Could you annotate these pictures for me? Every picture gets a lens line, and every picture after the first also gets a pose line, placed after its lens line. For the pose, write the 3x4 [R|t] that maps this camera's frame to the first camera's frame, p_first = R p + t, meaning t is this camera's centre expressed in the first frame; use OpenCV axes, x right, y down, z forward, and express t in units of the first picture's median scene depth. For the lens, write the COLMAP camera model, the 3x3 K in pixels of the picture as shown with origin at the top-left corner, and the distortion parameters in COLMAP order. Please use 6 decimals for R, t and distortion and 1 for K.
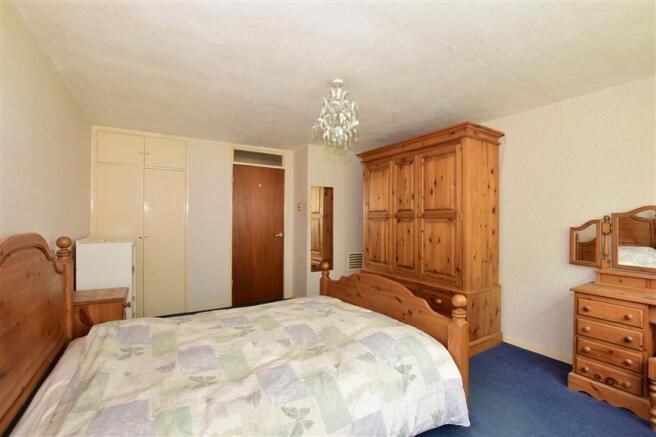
lens RADIAL K [[291.8, 0, 331.0], [0, 291.8, 219.4], [0, 0, 1]] dist [-0.000932, -0.000061]
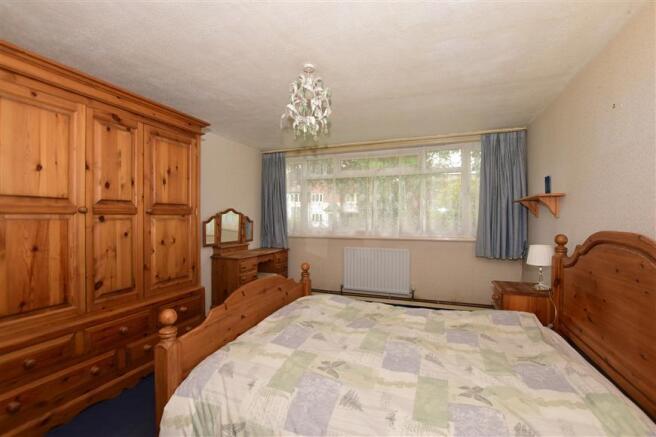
lens RADIAL K [[291.8, 0, 331.0], [0, 291.8, 218.0], [0, 0, 1]] dist [-0.000932, -0.000061]
pose [[-0.598026, -0.014342, 0.801348, -0.565199], [-0.010657, 0.999894, 0.009942, -0.006922], [-0.801406, -0.002594, -0.598115, 1.107213]]
